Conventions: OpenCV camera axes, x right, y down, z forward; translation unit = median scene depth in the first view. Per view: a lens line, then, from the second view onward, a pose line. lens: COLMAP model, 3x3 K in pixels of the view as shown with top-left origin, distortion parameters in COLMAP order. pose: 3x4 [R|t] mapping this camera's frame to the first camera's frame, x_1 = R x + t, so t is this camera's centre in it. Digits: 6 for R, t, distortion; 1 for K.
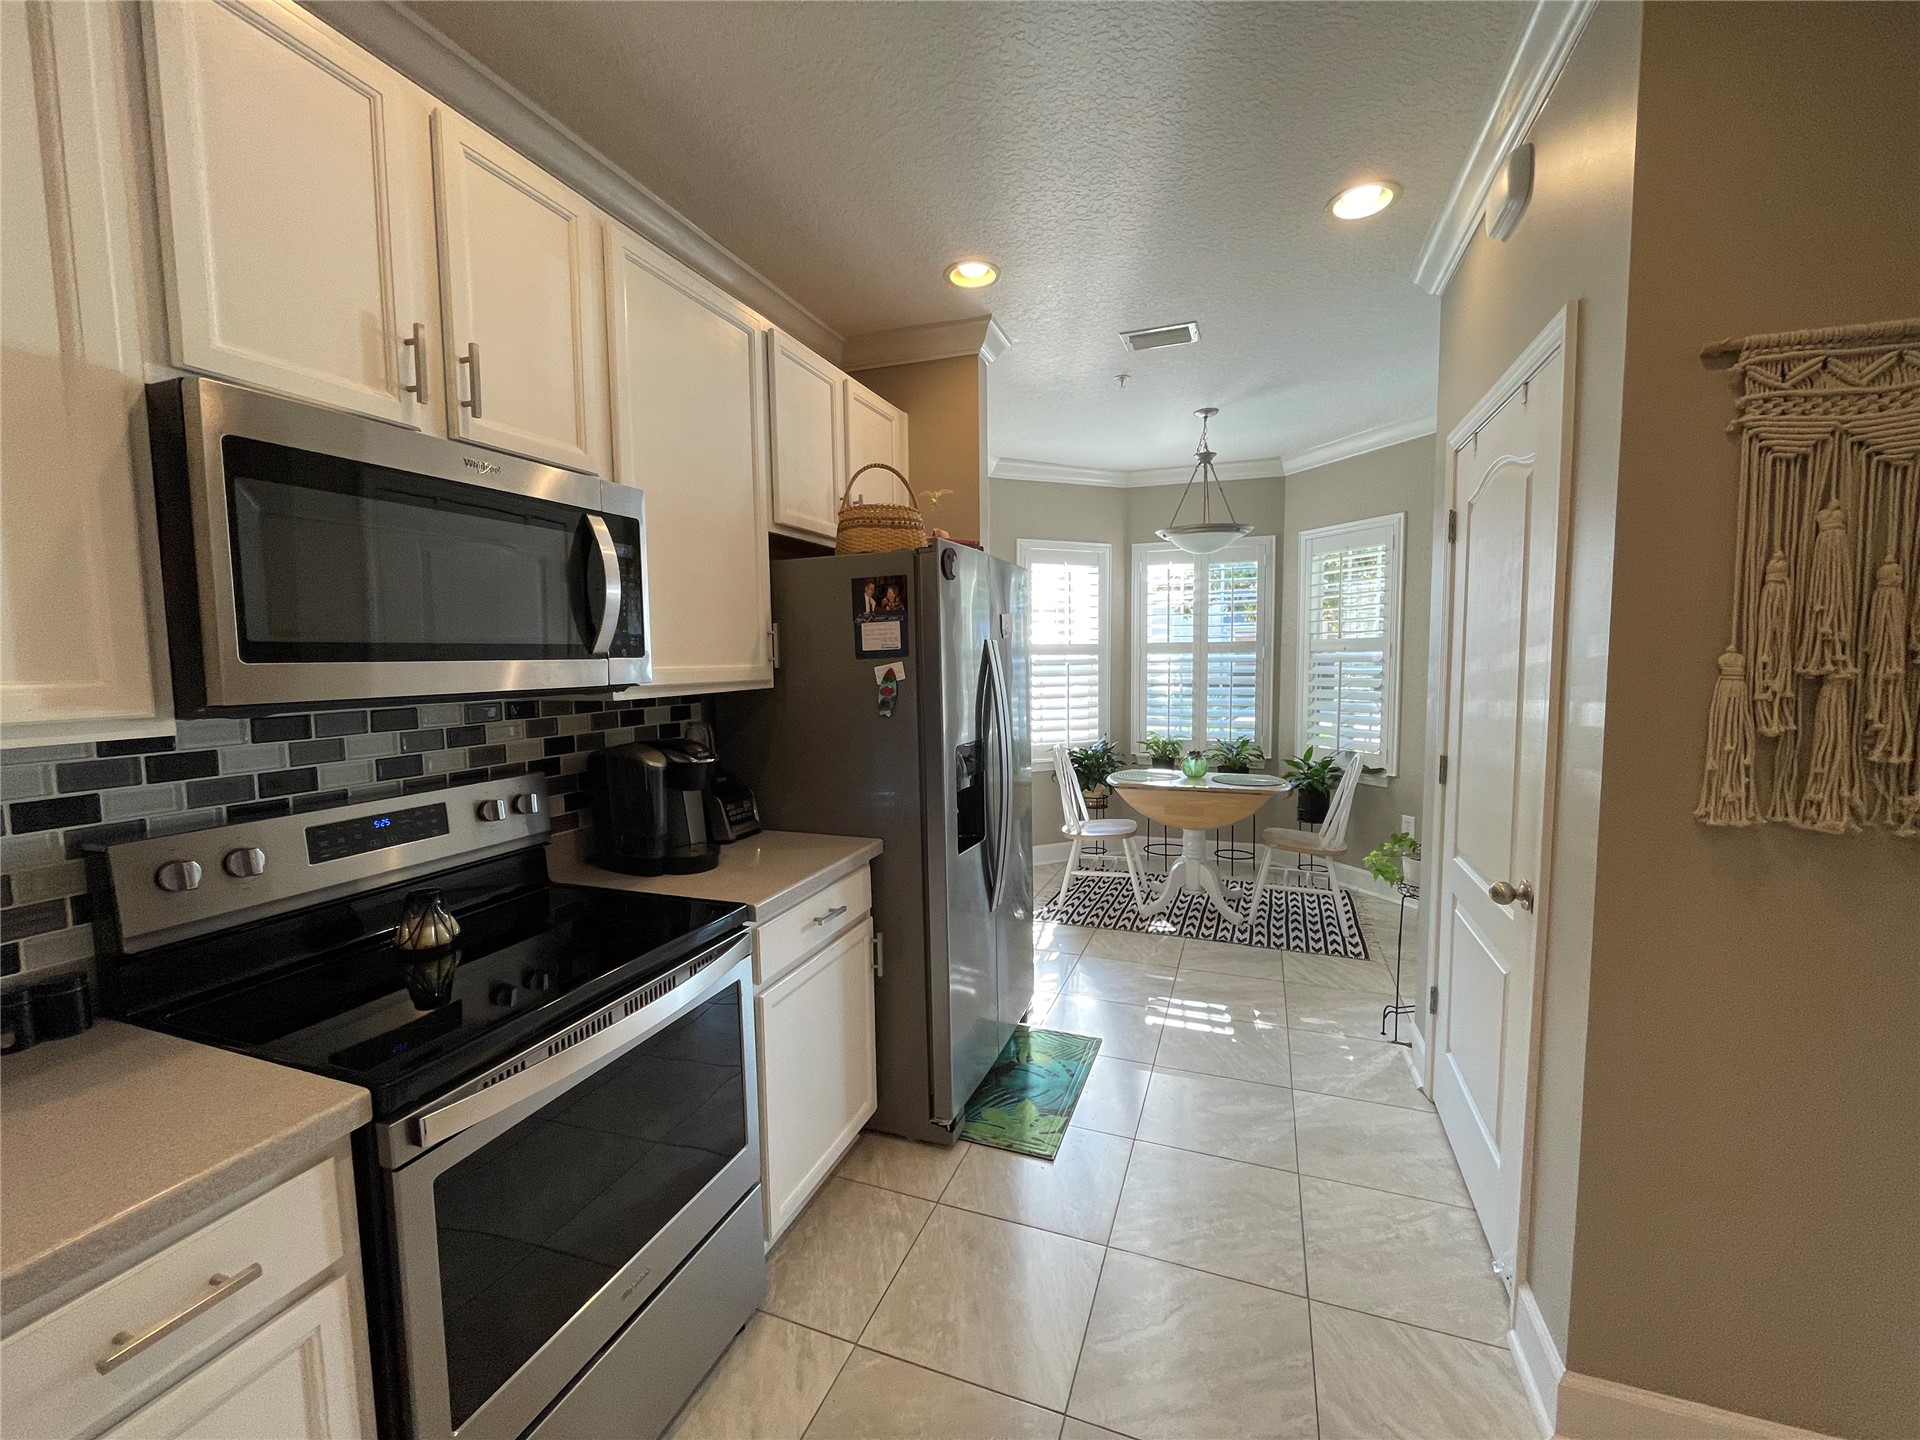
lens RADIAL K [[779.7, 0, 962.1], [0, 779.7, 720.0], [0, 0, 1]] dist [-0.004473, 0.000436]
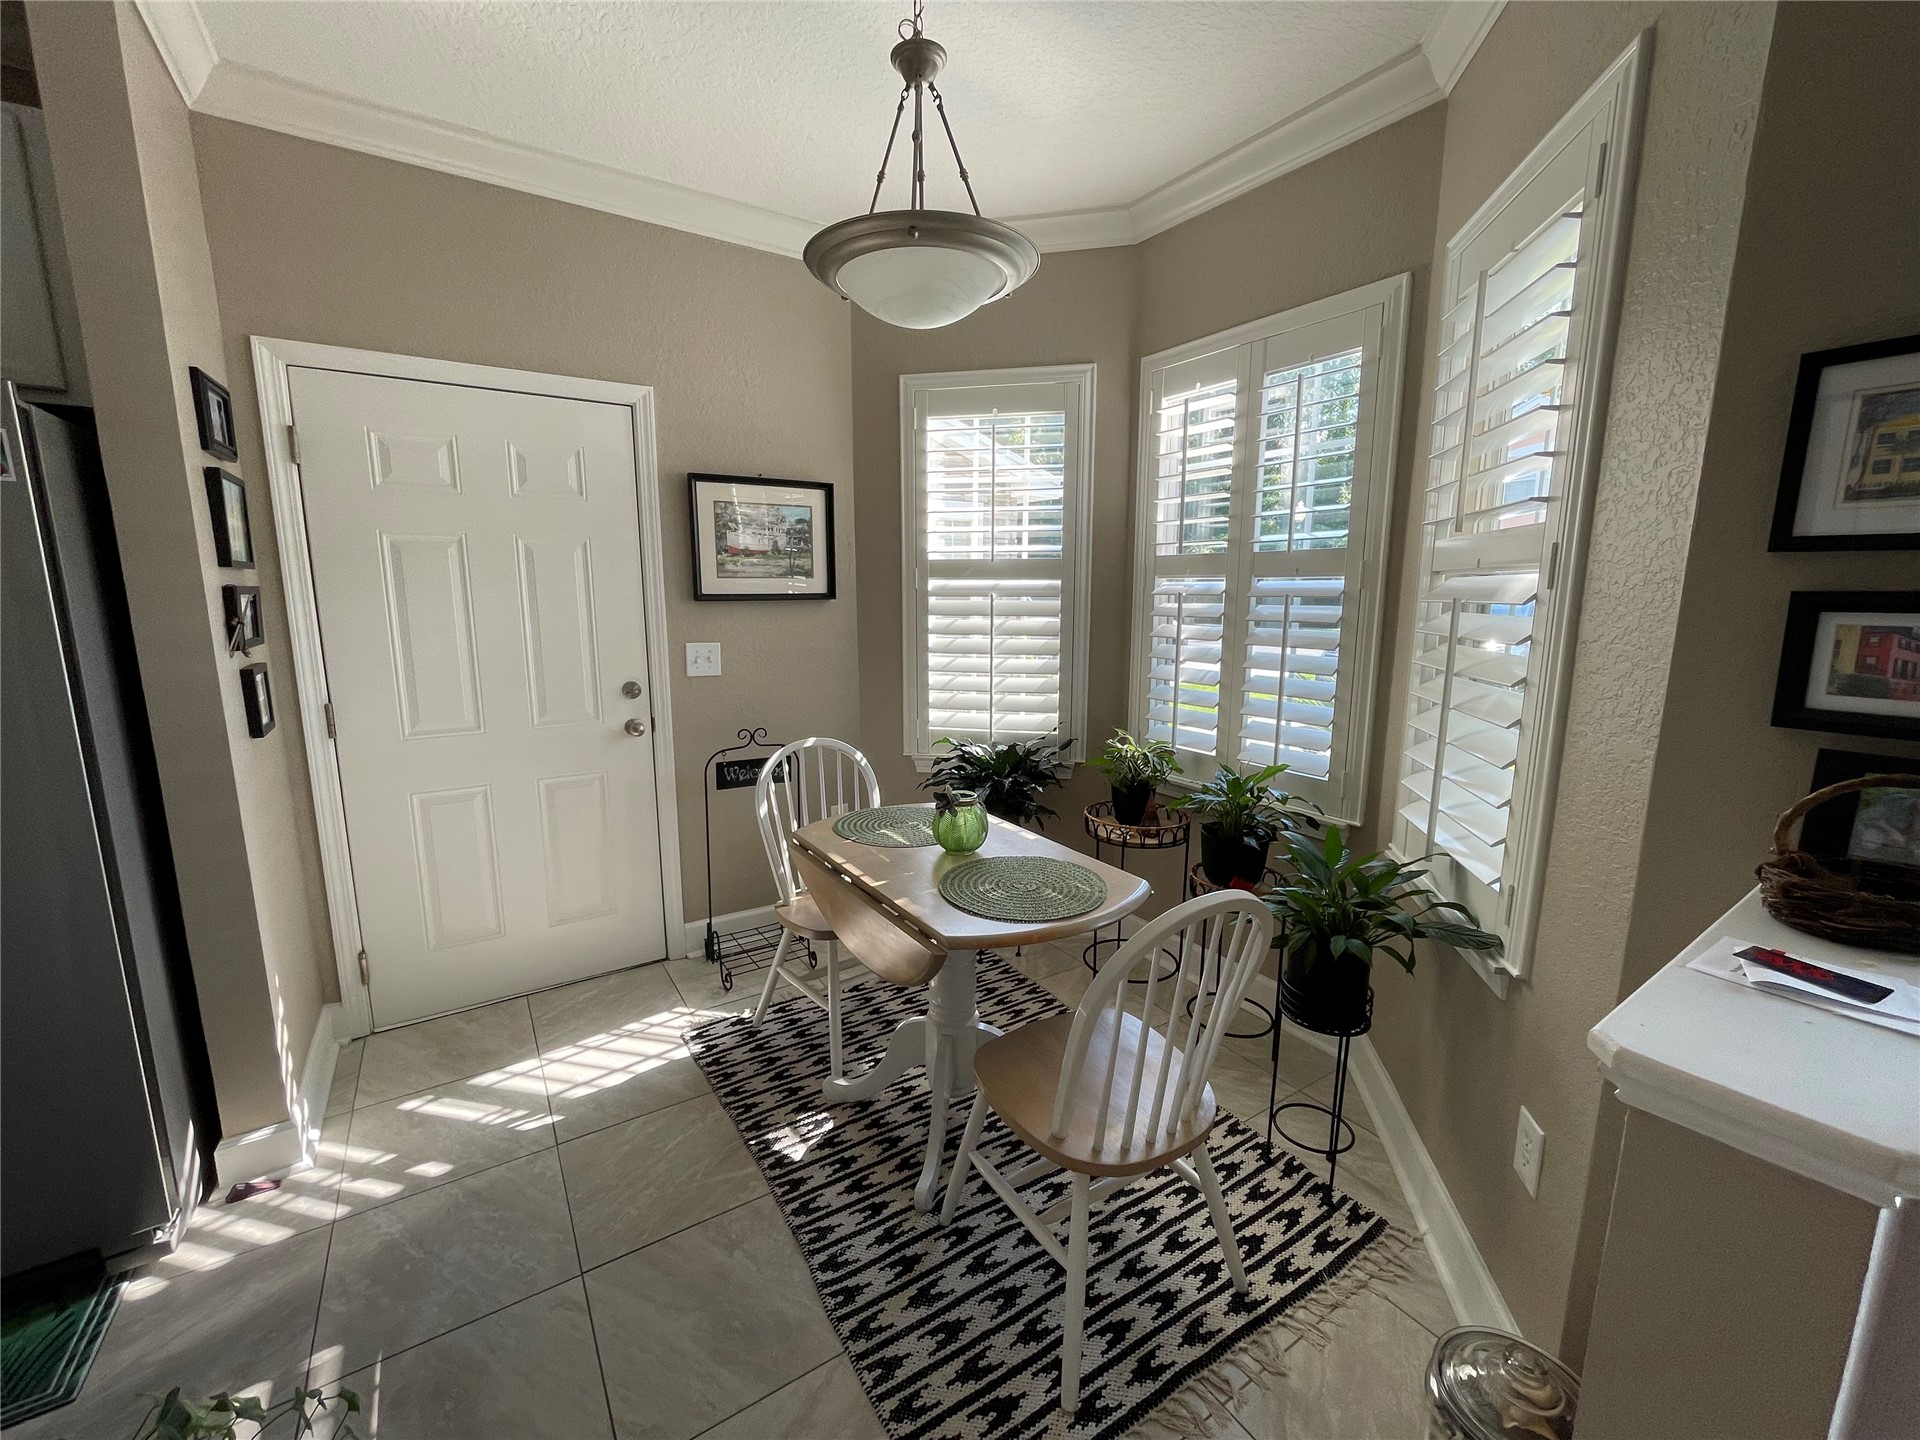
lens RADIAL K [[779.7, 0, 952.2], [0, 779.7, 716.7], [0, 0, 1]] dist [-0.004473, 0.000436]
pose [[0.802069, 0.109428, -0.587121, 1.110975], [-0.052821, 0.992216, 0.112770, -0.113072], [0.594891, -0.059437, 0.801606, 1.269860]]
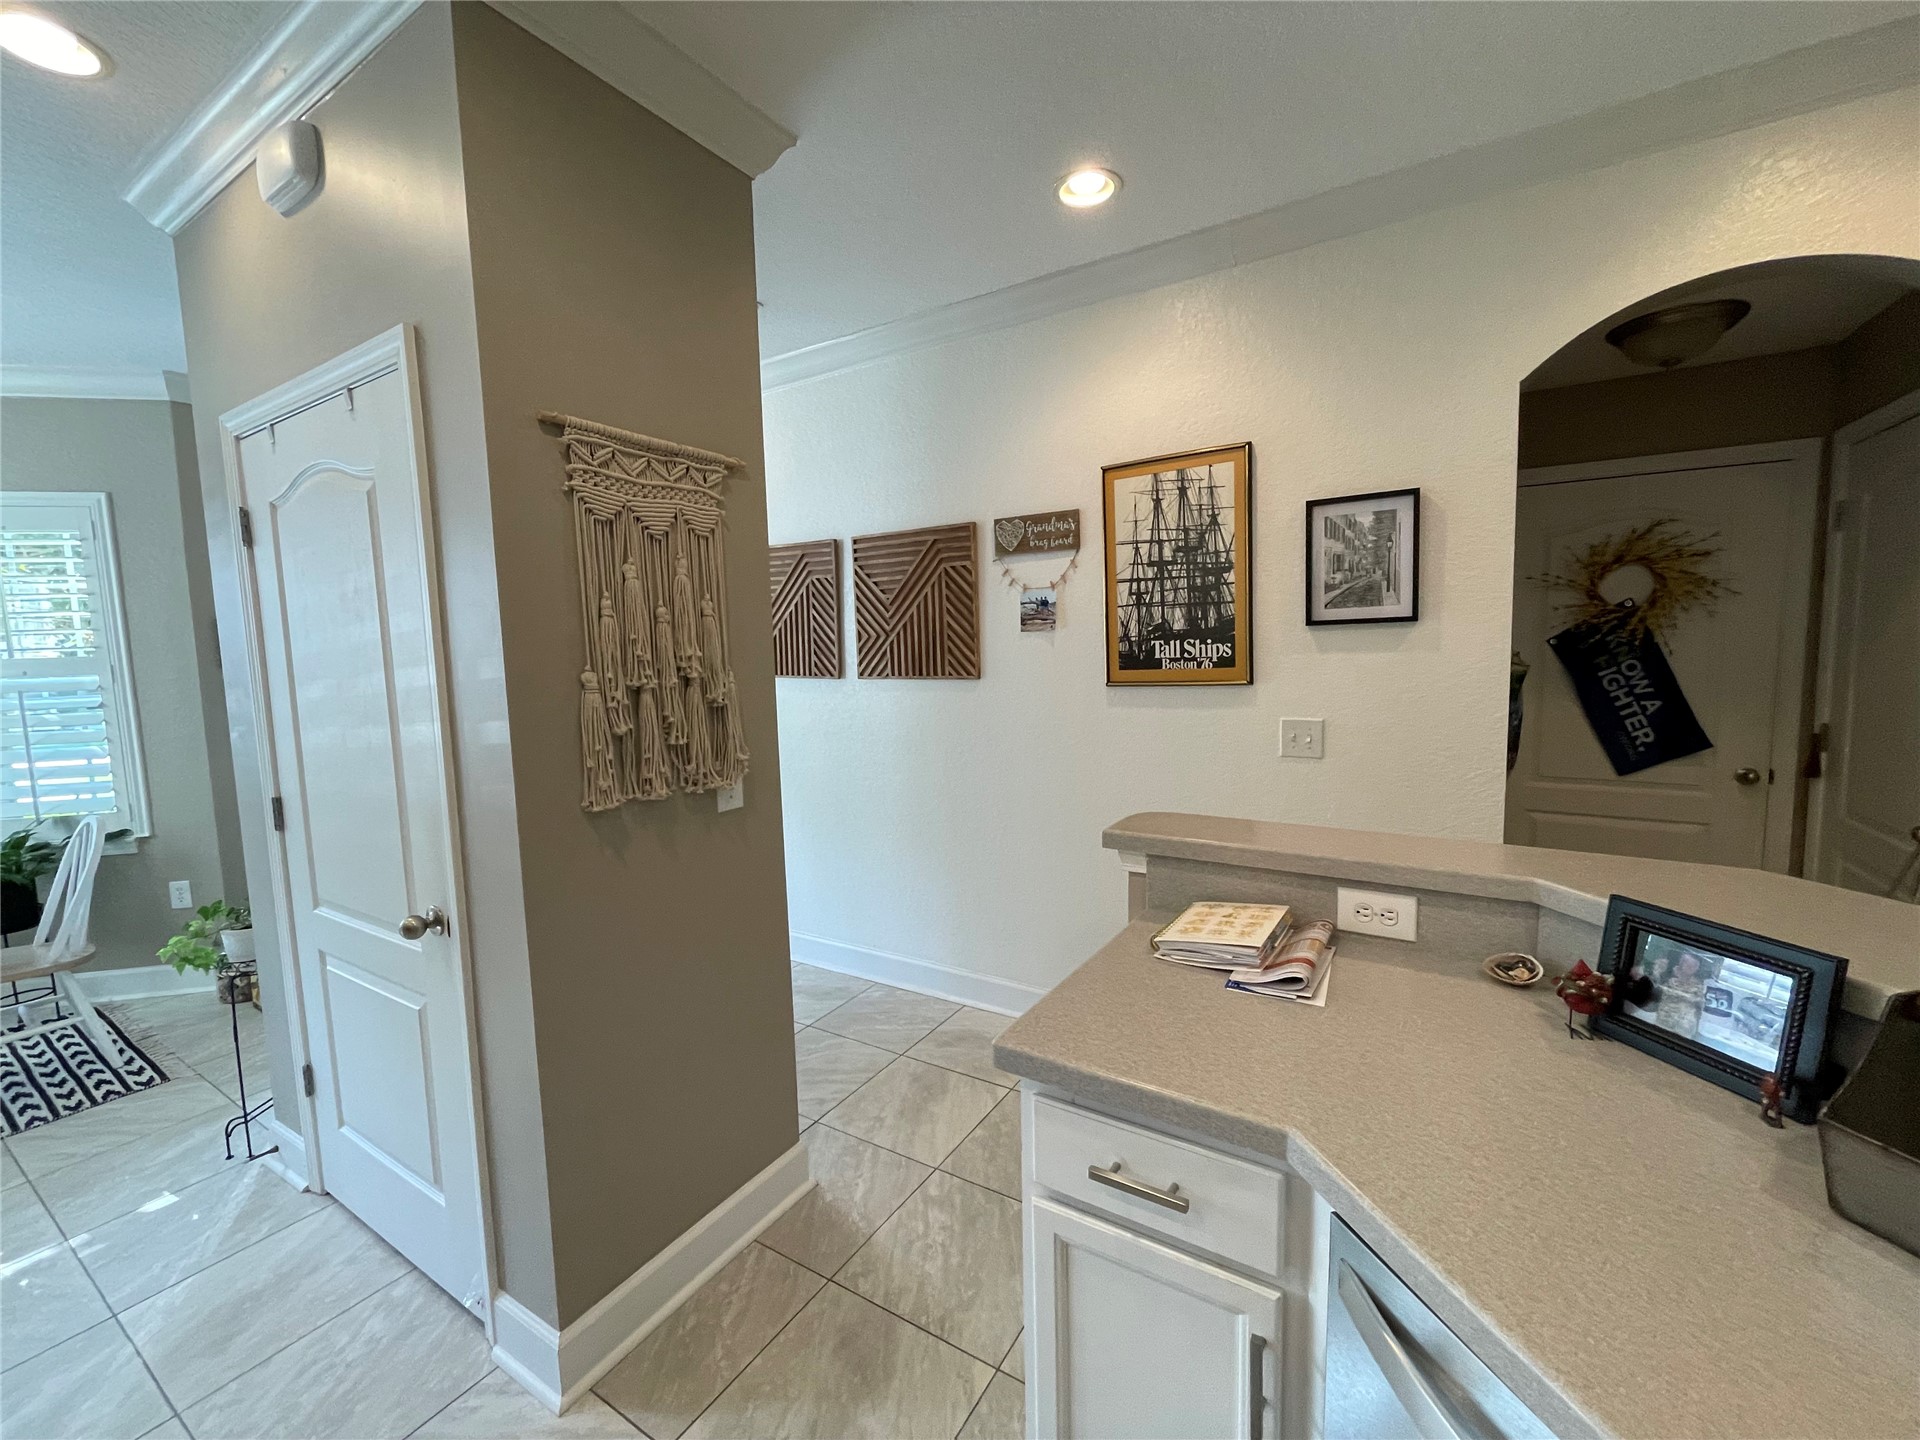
lens RADIAL K [[779.7, 0, 962.8], [0, 779.7, 718.0], [0, 0, 1]] dist [-0.004473, 0.000436]
pose [[0.192478, -0.088138, 0.977335, -0.071246], [0.108198, 0.991792, 0.068133, -0.020545], [-0.975318, 0.092632, 0.200435, 0.109106]]
